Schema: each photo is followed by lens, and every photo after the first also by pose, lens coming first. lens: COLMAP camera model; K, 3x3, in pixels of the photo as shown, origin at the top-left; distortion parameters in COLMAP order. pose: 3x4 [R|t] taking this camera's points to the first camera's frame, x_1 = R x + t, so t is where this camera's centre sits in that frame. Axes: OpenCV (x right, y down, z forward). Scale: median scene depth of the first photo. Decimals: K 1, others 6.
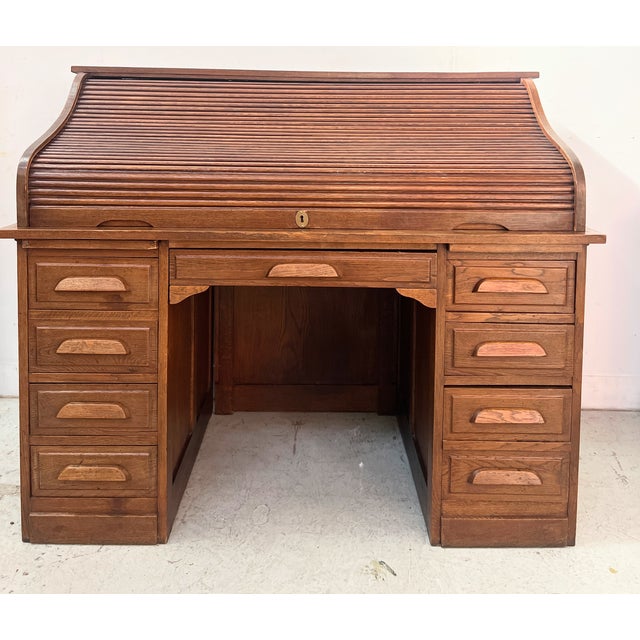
lens RADIAL K [[648.3, 0, 317.3], [0, 648.3, 173.2], [0, 0, 1]] dist [0.022306, 0.000000]
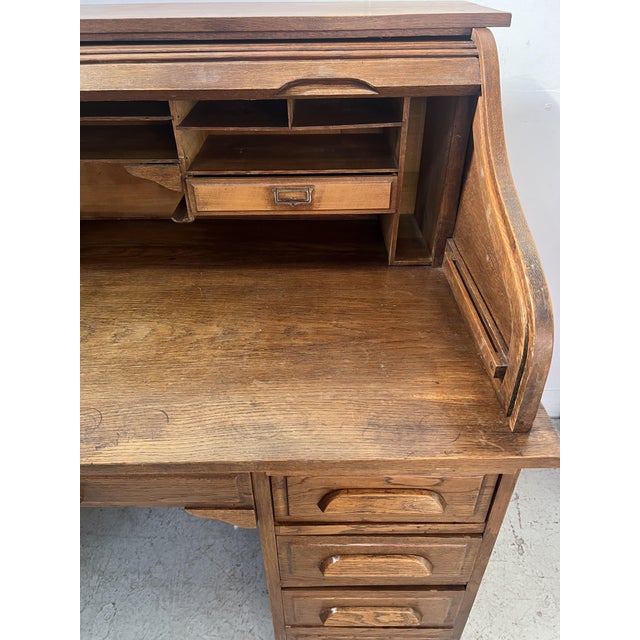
lens RADIAL K [[482.8, 0, 320.1], [0, 482.8, 325.7], [0, 0, 1]] dist [0.056144, -0.065219]
pose [[0.999844, -0.012579, -0.012429, 0.246035], [0.017191, 0.856135, 0.516466, -0.182090], [0.004144, -0.516599, 0.856218, 0.699152]]
